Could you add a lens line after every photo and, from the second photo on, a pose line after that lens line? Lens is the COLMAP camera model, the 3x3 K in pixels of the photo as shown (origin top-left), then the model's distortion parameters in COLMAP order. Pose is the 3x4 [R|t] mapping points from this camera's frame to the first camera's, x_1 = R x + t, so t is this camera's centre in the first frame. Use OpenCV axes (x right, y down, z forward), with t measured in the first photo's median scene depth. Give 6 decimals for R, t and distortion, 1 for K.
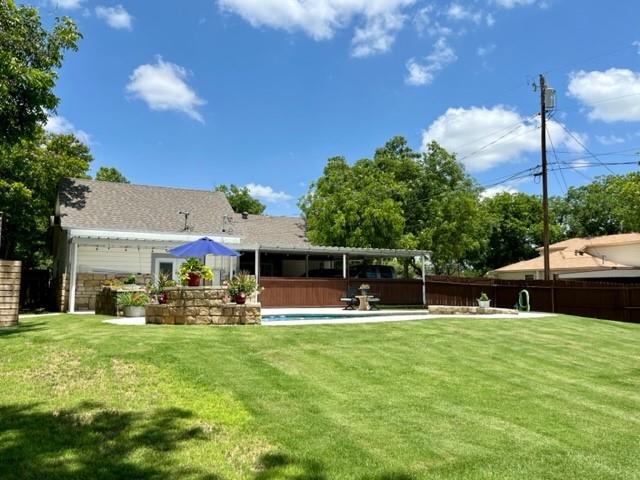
lens RADIAL K [[535.5, 0, 320.0], [0, 535.5, 240.0], [0, 0, 1]] dist [0.003160, -0.009638]
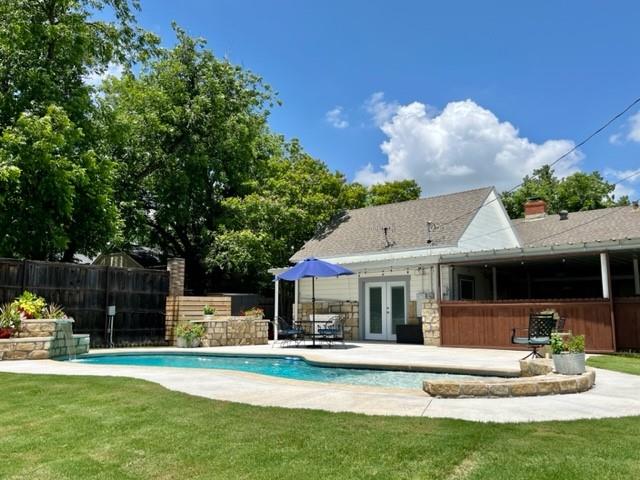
lens RADIAL K [[545.8, 0, 320.0], [0, 545.8, 240.0], [0, 0, 1]] dist [0.003487, -0.004084]
pose [[0.328339, -0.131059, -0.935423, 0.514978], [0.087140, 0.990307, -0.108162, 0.052760], [0.940532, -0.045999, 0.336577, 0.609922]]
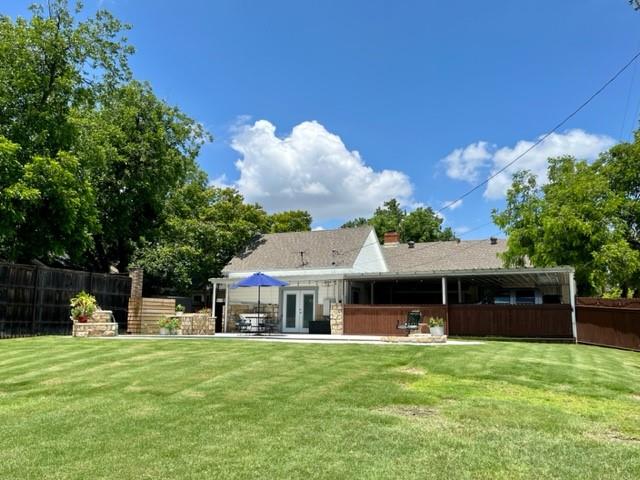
lens RADIAL K [[535.5, 0, 320.0], [0, 535.5, 240.0], [0, 0, 1]] dist [0.003160, -0.009638]
pose [[0.582551, -0.121848, -0.803609, 0.719899], [0.066503, 0.992530, -0.102284, 0.046965], [0.810069, 0.006143, 0.586302, 0.340125]]
